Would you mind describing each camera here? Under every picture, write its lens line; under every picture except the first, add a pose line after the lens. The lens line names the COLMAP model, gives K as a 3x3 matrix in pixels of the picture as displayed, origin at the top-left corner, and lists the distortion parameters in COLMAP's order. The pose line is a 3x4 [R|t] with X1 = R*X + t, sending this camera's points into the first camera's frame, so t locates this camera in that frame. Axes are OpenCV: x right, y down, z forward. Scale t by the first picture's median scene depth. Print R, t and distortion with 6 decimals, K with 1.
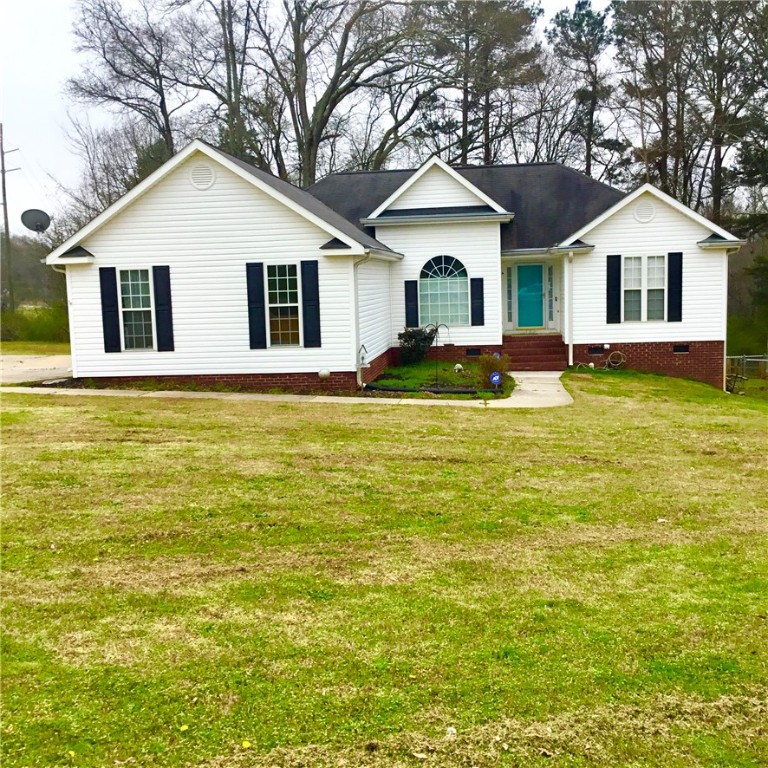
lens RADIAL K [[914.1, 0, 381.3], [0, 914.1, 382.8], [0, 0, 1]] dist [0.082470, -0.067888]
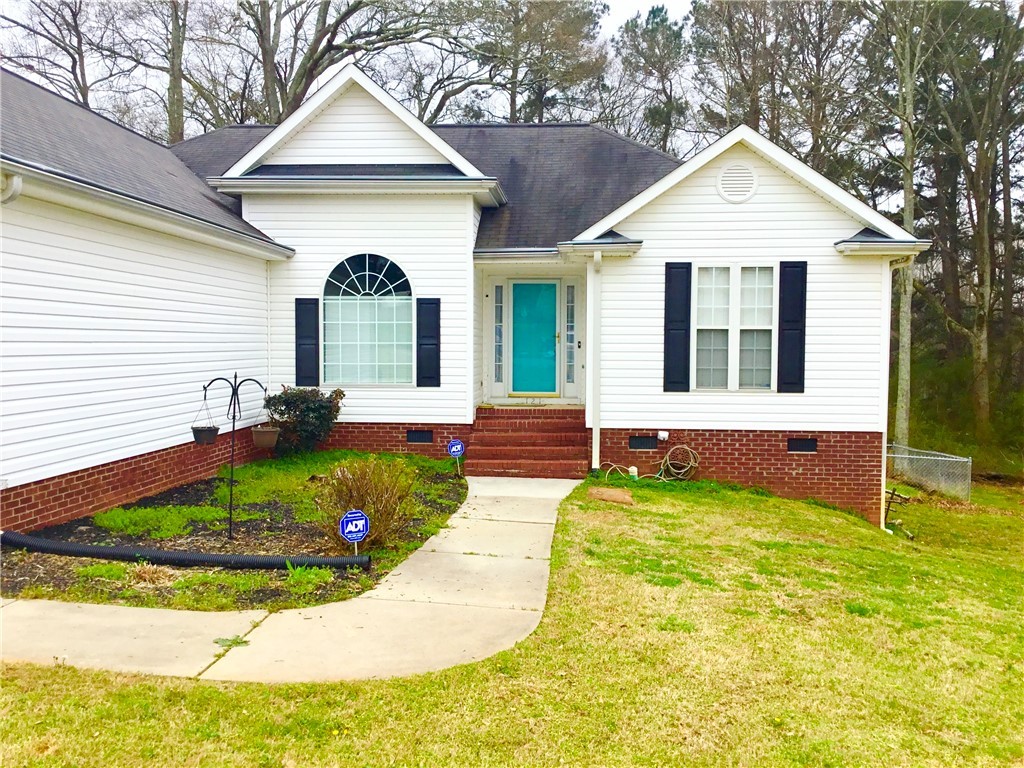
lens RADIAL K [[930.9, 0, 512.3], [0, 930.9, 374.4], [0, 0, 1]] dist [0.098877, -0.194525]
pose [[0.997759, 0.036068, 0.056349, 0.124088], [-0.031613, 0.996448, -0.078045, -0.028712], [-0.058964, 0.076089, 0.995356, 0.456516]]
